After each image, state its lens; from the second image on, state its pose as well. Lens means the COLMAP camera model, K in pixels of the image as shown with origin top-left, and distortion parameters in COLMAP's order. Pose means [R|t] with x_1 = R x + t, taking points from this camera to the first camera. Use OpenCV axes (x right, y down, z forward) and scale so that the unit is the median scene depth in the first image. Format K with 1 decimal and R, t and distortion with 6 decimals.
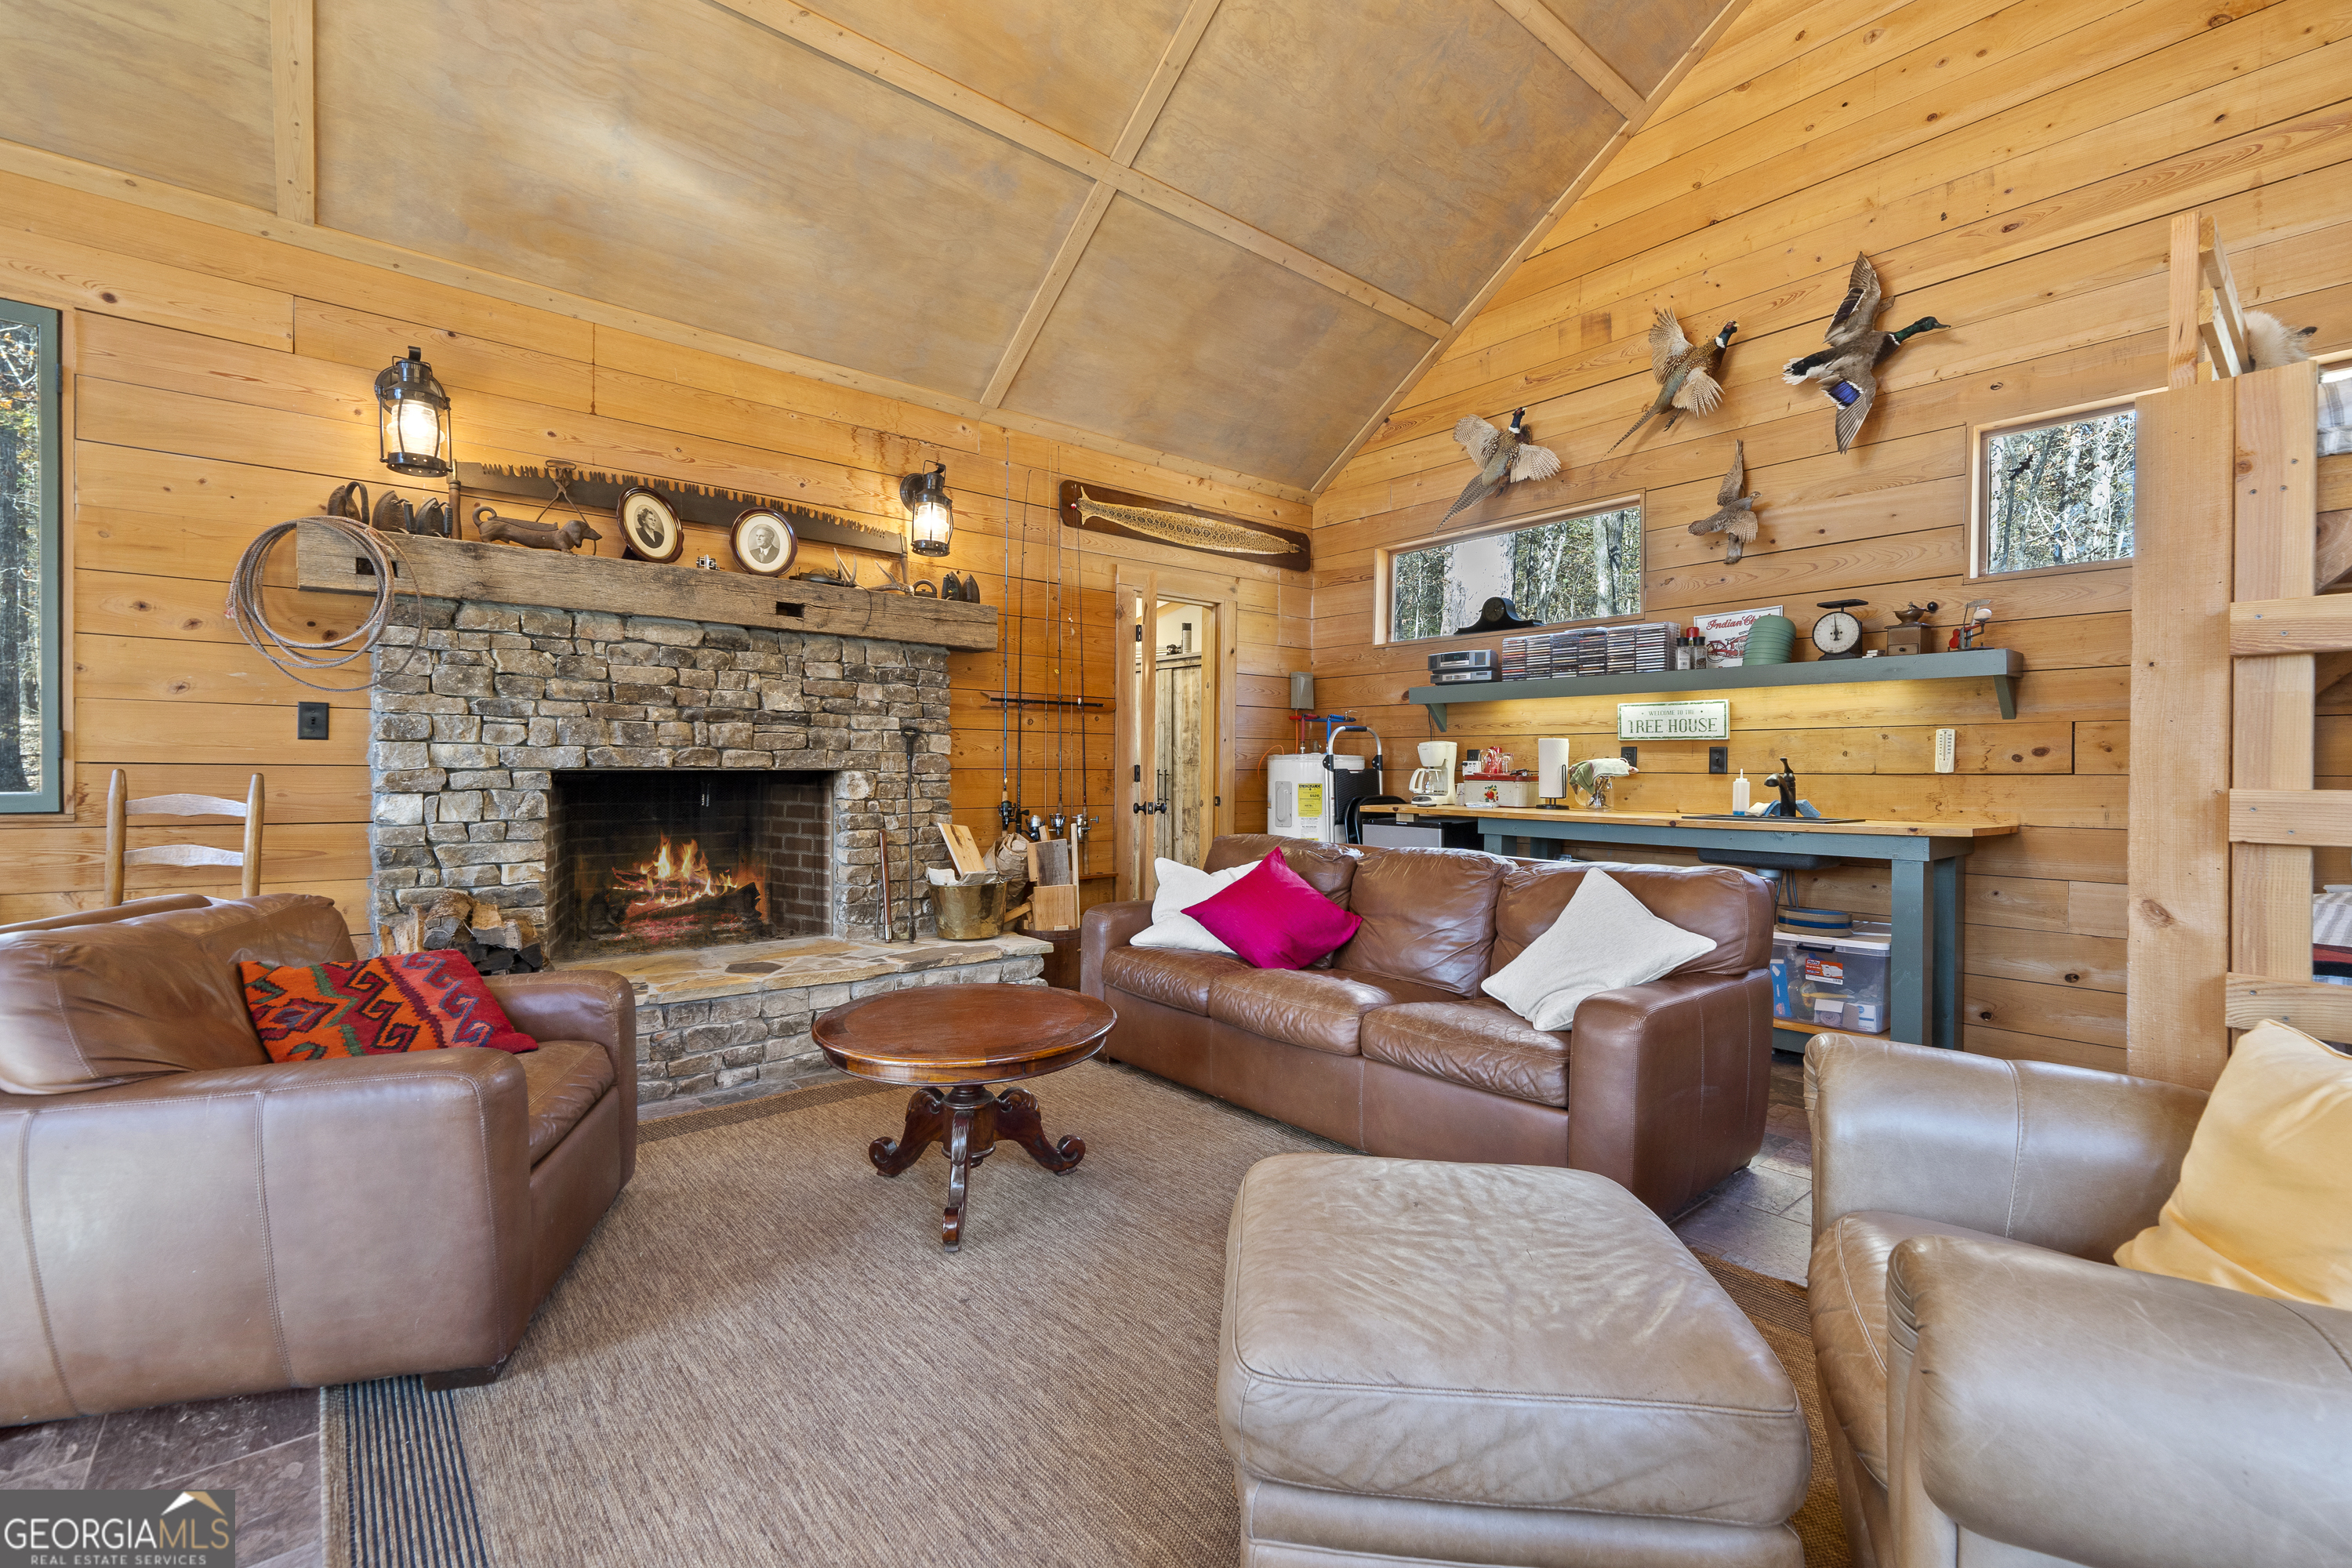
lens RADIAL K [[1008.5, 0, 1169.2], [0, 1008.5, 779.0], [0, 0, 1]] dist [-0.000171, 0.000074]
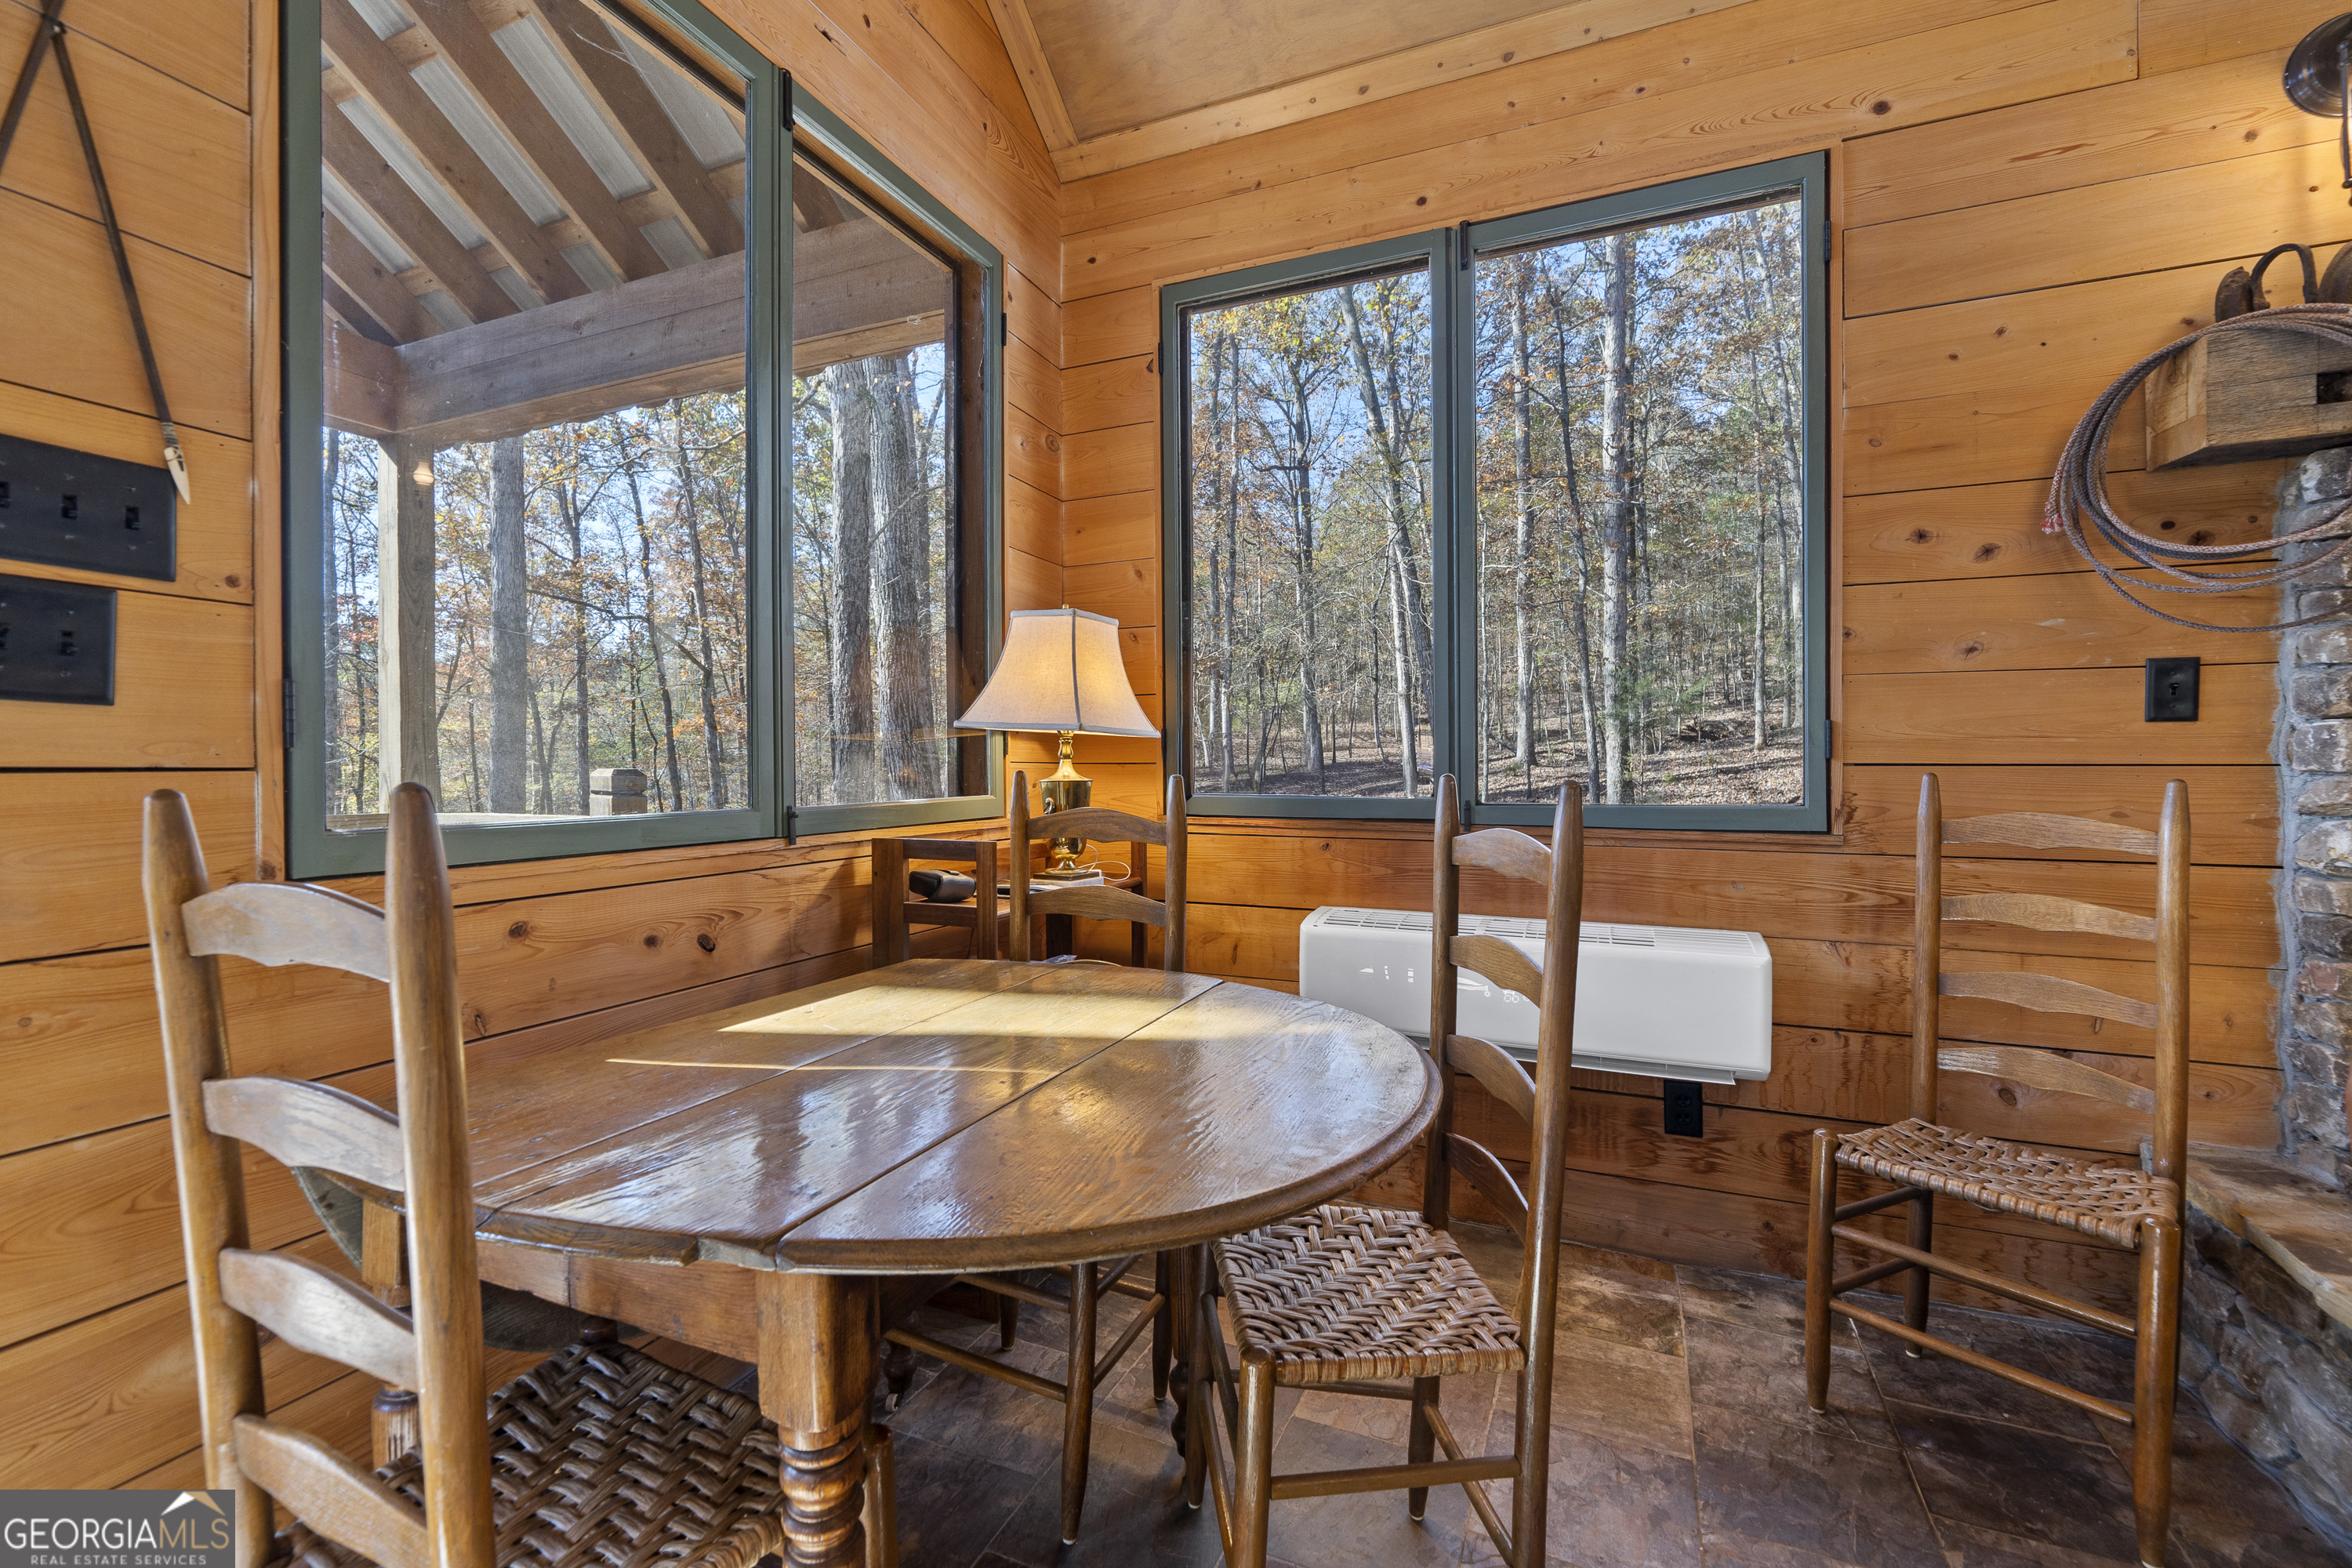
lens RADIAL K [[1008.5, 0, 1169.2], [0, 1008.5, 779.0], [0, 0, 1]] dist [-0.000171, 0.000074]
pose [[0.446082, 0.002586, -0.894988, -0.648216], [-0.001402, 0.999997, 0.002190, -0.006740], [0.894991, 0.000277, 0.446084, 0.240006]]
